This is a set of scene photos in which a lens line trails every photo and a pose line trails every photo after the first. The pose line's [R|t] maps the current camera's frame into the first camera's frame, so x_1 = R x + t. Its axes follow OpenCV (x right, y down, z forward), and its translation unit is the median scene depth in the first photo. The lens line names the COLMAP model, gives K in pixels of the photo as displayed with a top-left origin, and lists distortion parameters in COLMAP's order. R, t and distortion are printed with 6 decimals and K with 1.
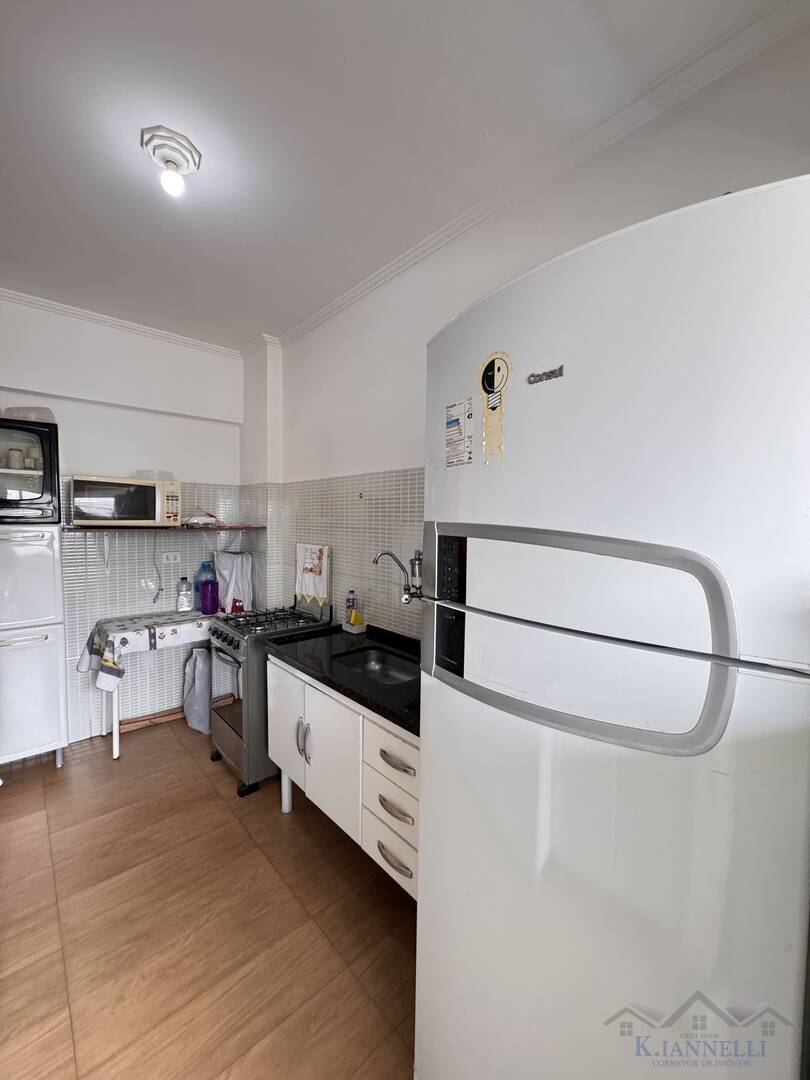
lens RADIAL K [[427.3, 0, 405.5], [0, 427.3, 539.0], [0, 0, 1]] dist [-0.000524, -0.000090]
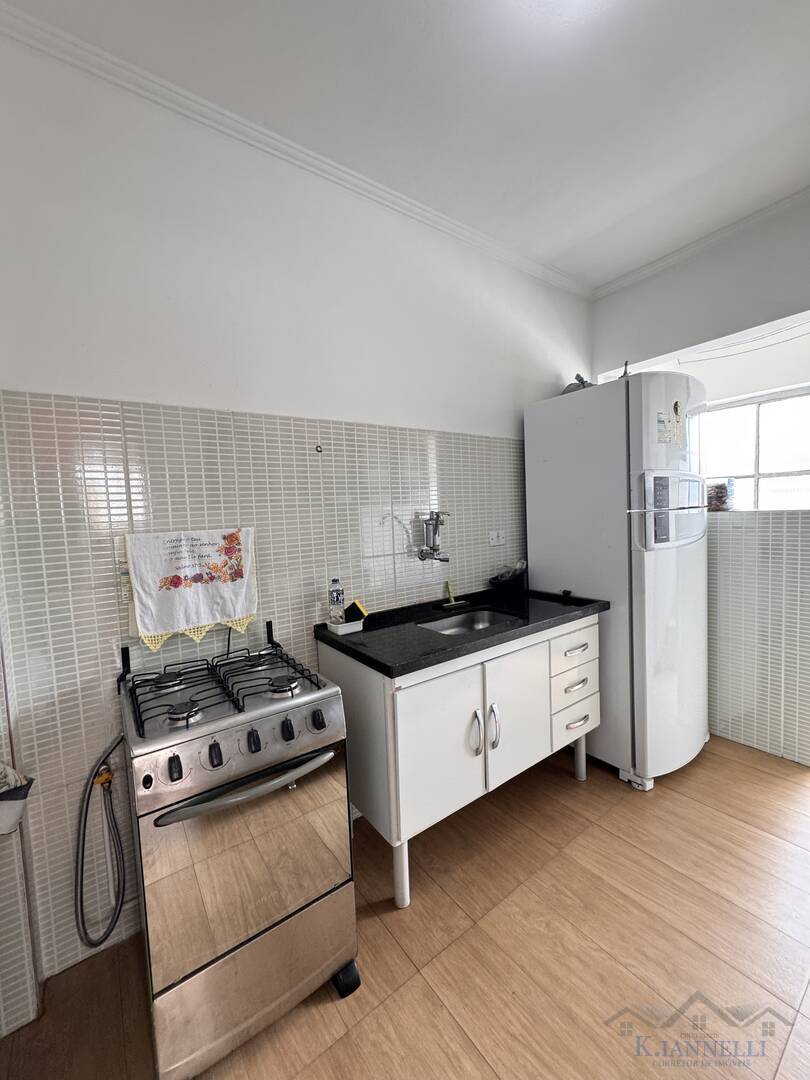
lens RADIAL K [[427.3, 0, 406.0], [0, 427.3, 541.6], [0, 0, 1]] dist [-0.000524, -0.000090]
pose [[0.106864, -0.076827, 0.991301, -0.898601], [0.094779, 0.993257, 0.066761, 0.021572], [-0.989746, 0.086820, 0.113425, 0.863599]]
